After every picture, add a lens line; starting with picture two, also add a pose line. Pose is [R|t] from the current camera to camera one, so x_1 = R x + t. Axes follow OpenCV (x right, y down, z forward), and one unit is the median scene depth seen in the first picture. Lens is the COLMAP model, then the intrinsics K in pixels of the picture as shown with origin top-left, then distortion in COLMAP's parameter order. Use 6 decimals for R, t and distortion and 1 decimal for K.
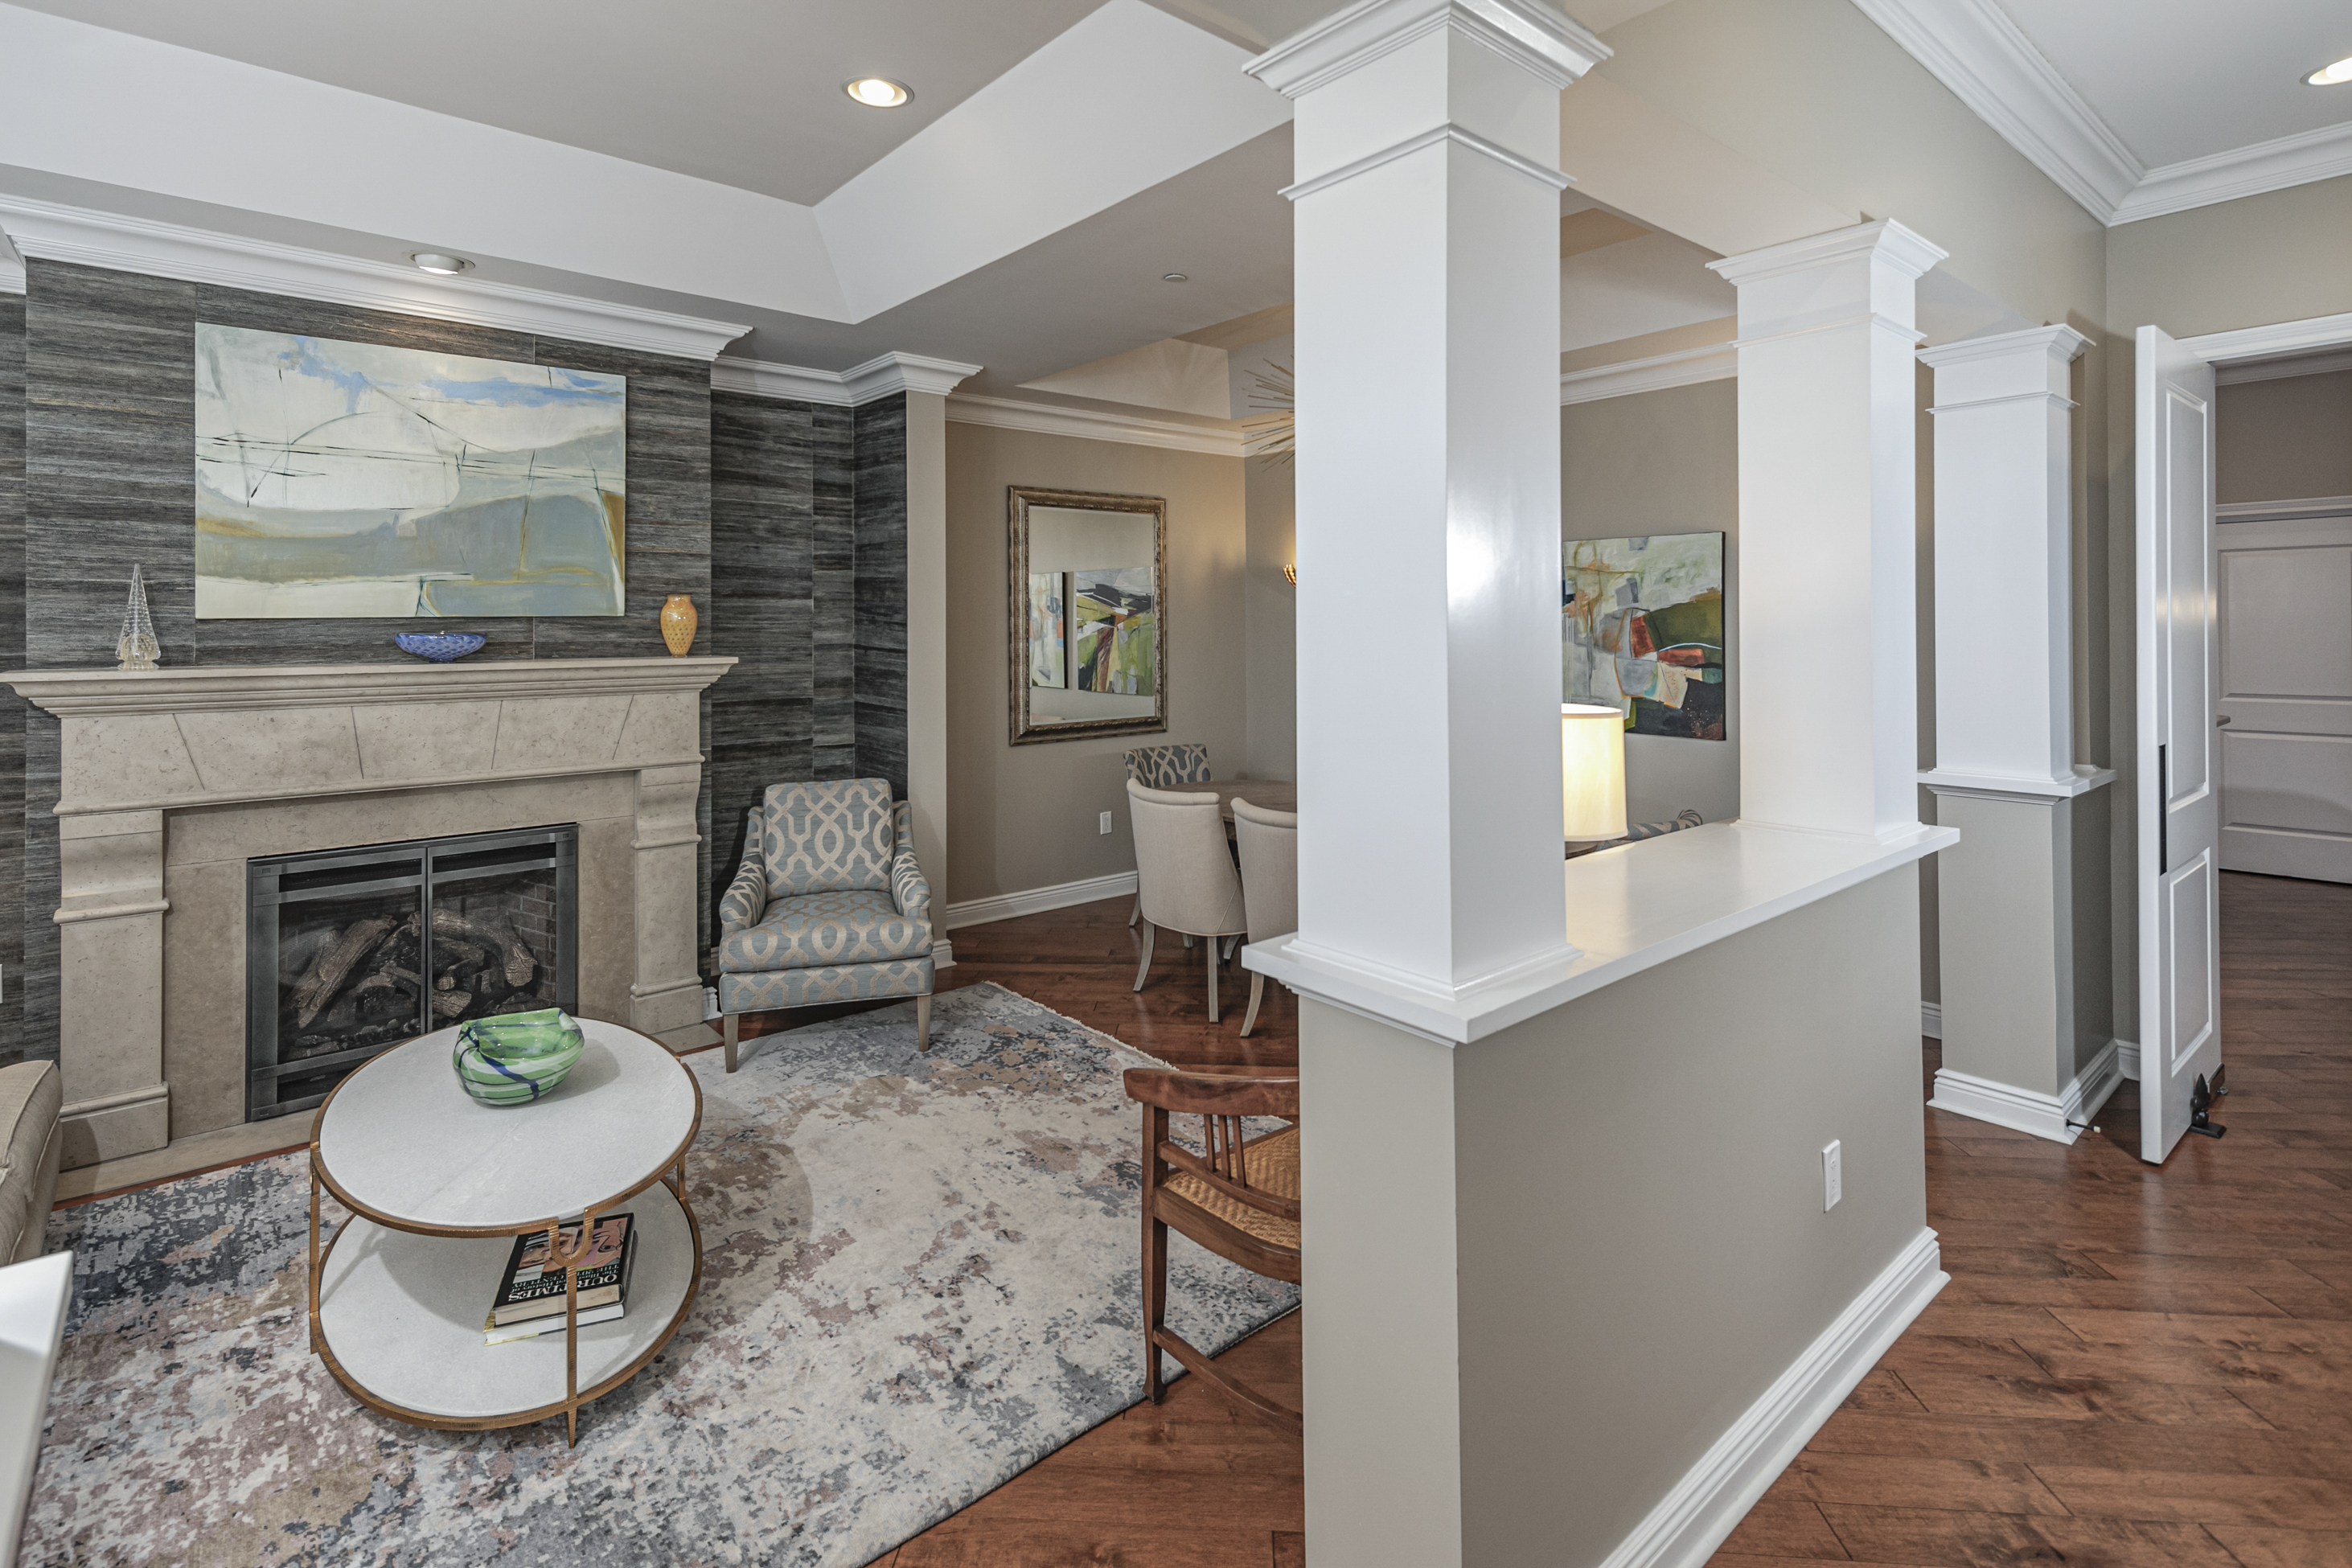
lens RADIAL K [[1131.5, 0, 1167.6], [0, 1131.5, 627.3], [0, 0, 1]] dist [0.028815, -0.008850]
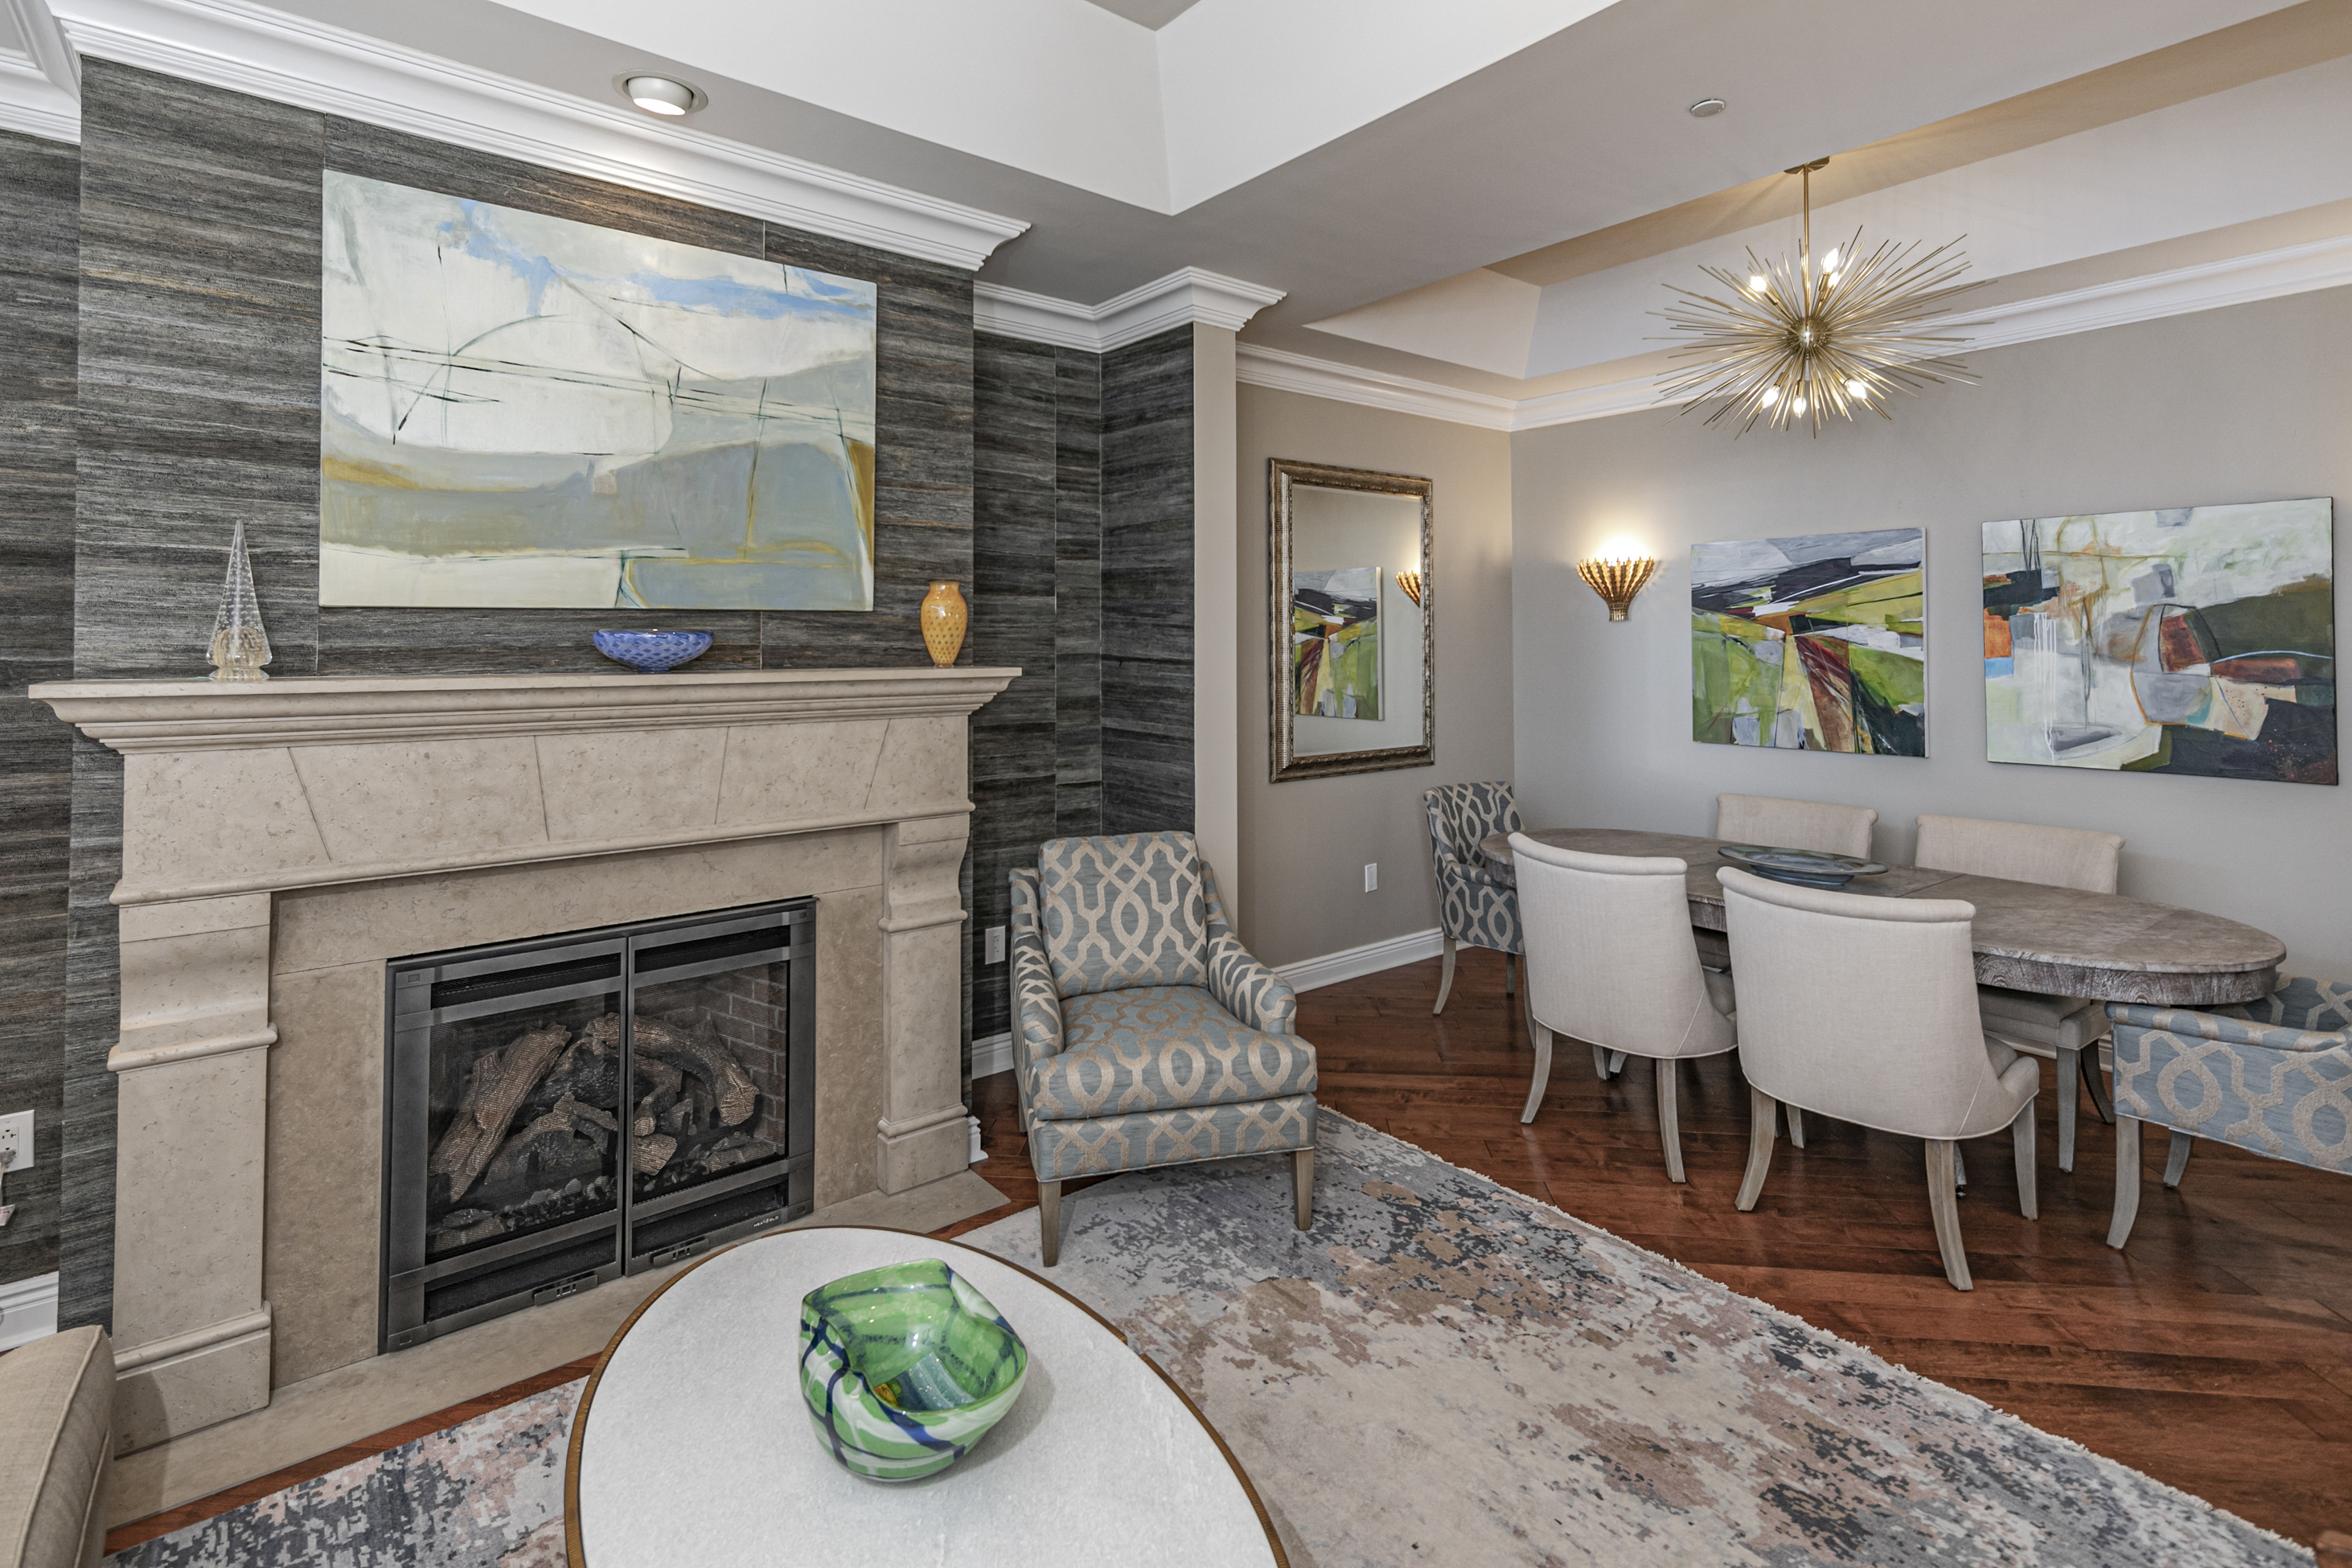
lens RADIAL K [[1131.5, 0, 1165.3], [0, 1131.5, 630.6], [0, 0, 1]] dist [0.028815, -0.008850]
pose [[0.999539, -0.000937, -0.030335, -0.274307], [0.000435, 0.999863, -0.016546, 0.015305], [0.030347, 0.016525, 0.999403, 0.285763]]
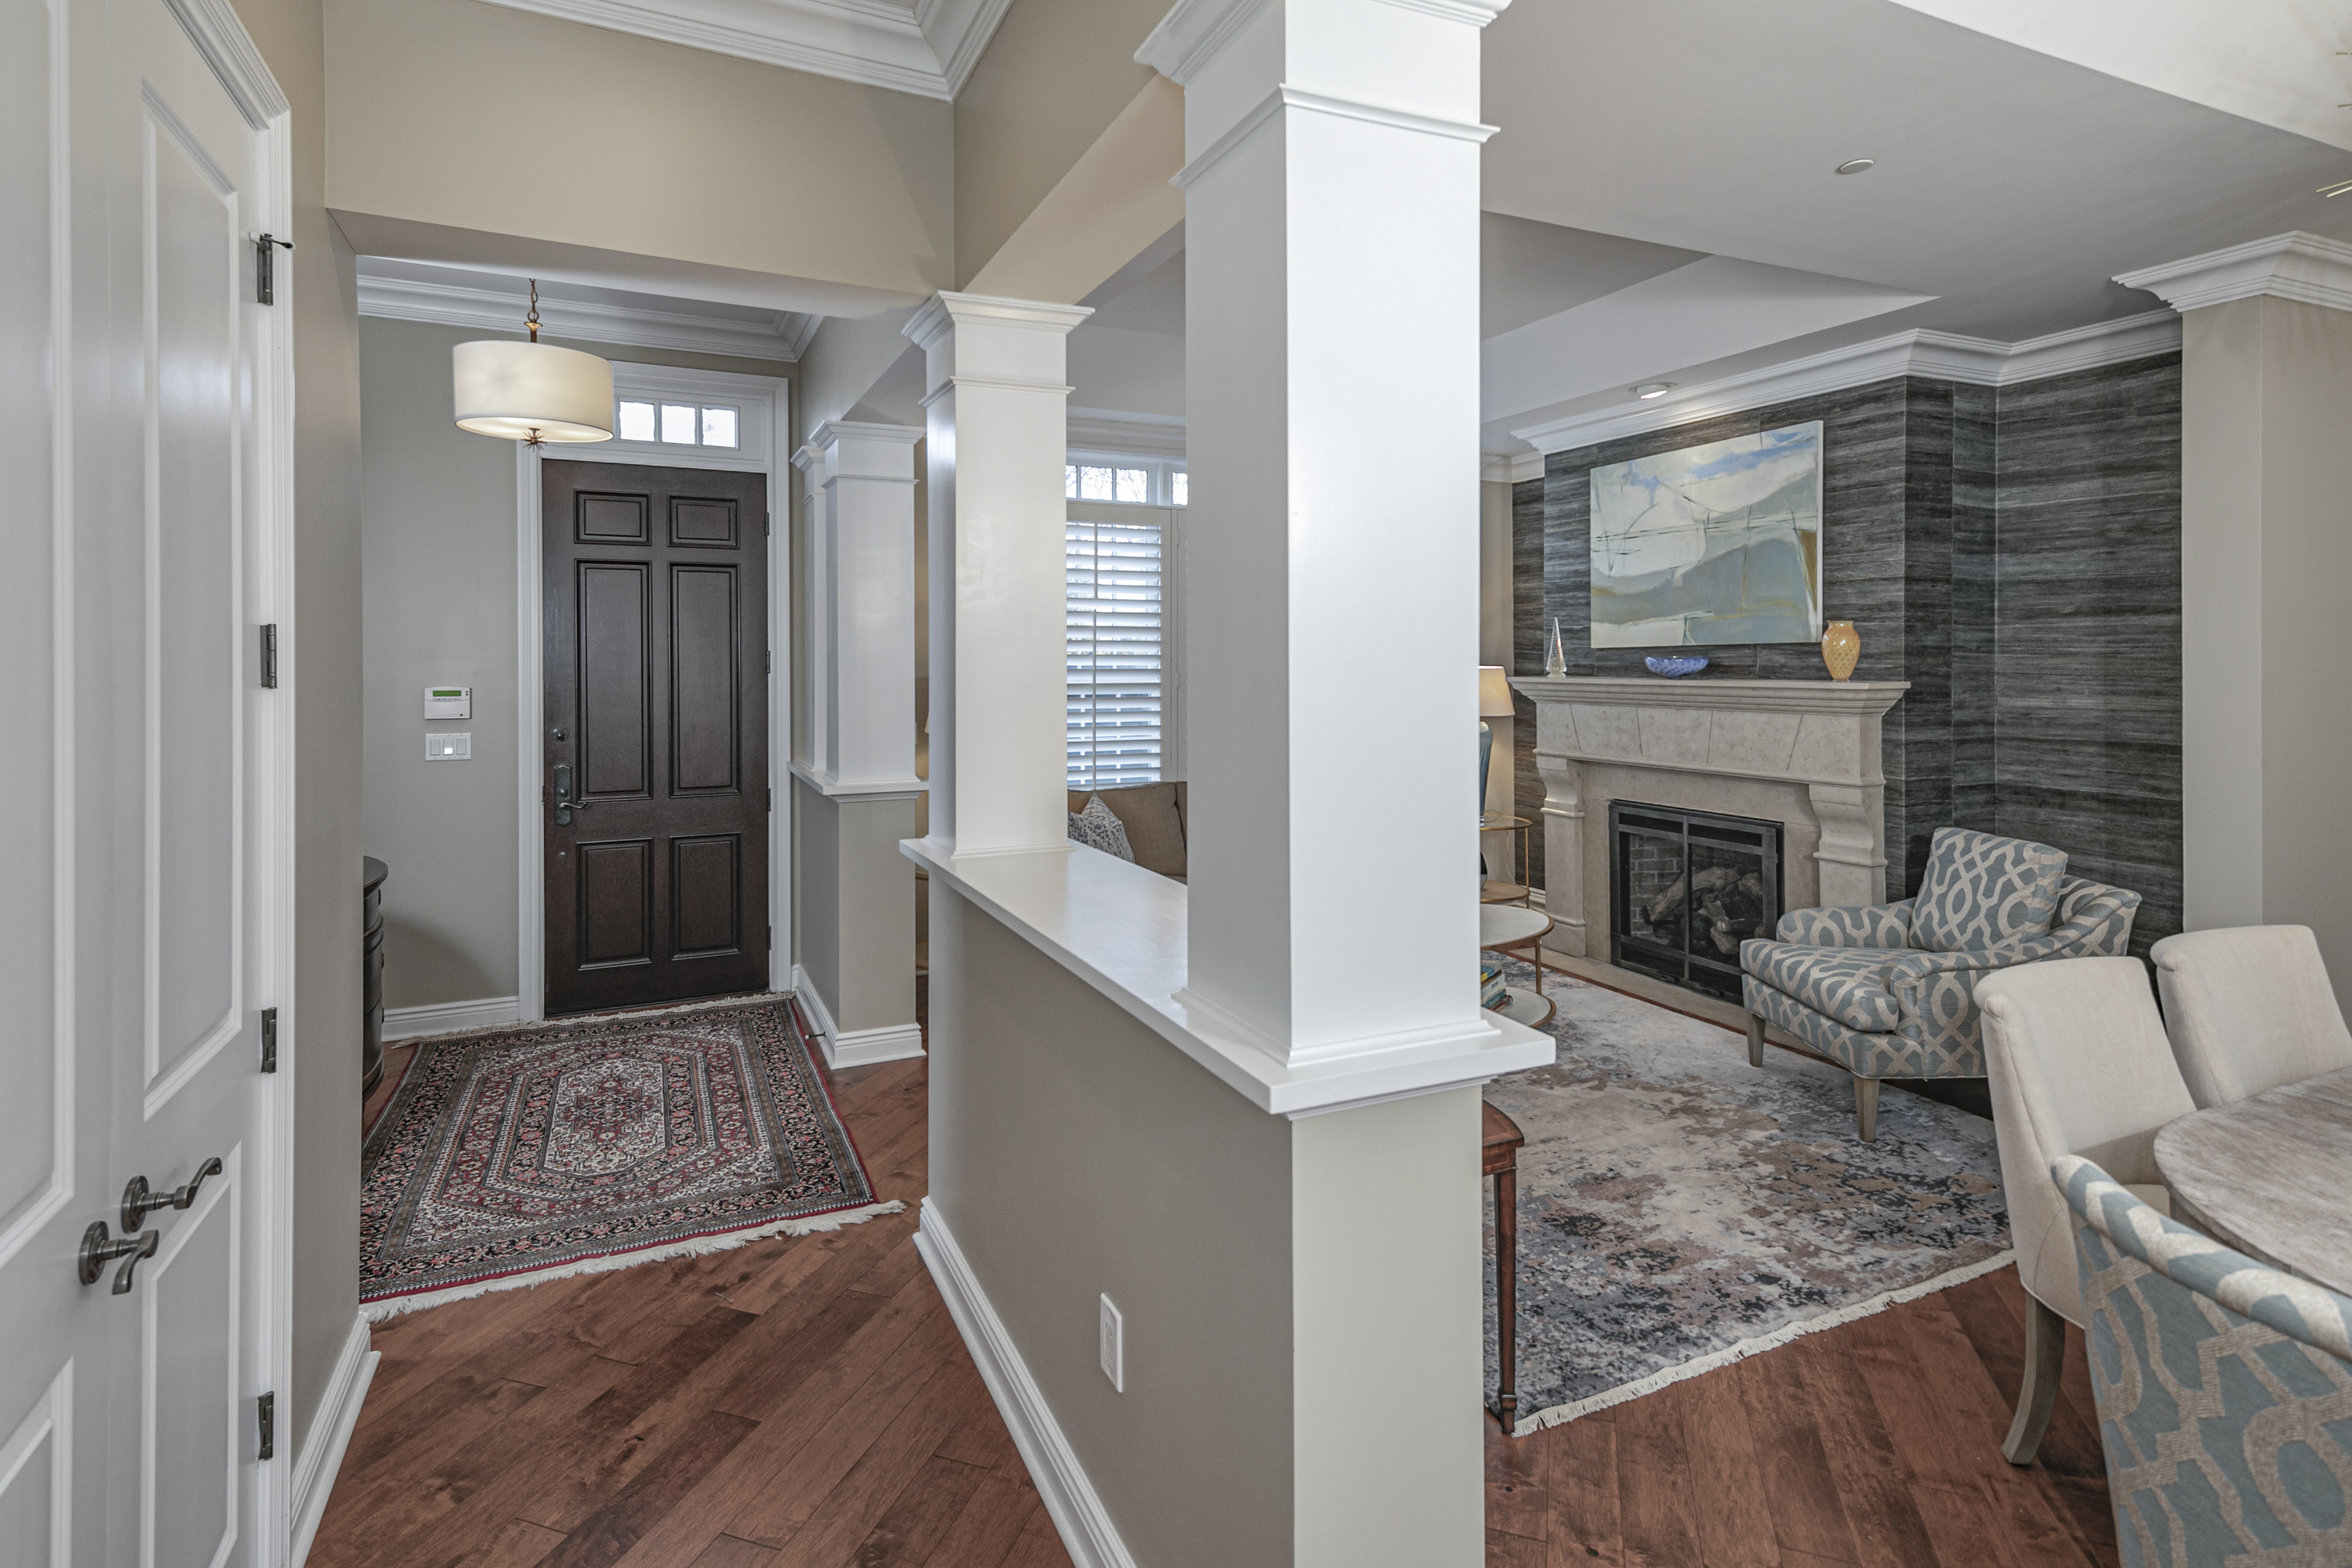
lens RADIAL K [[1131.5, 0, 1166.4], [0, 1131.5, 676.0], [0, 0, 1]] dist [0.028815, -0.008850]
pose [[-0.268480, 0.019226, -0.963093, 0.754362], [0.003695, 0.999814, 0.018929, -0.000577], [0.963278, 0.001524, -0.268502, 0.711676]]
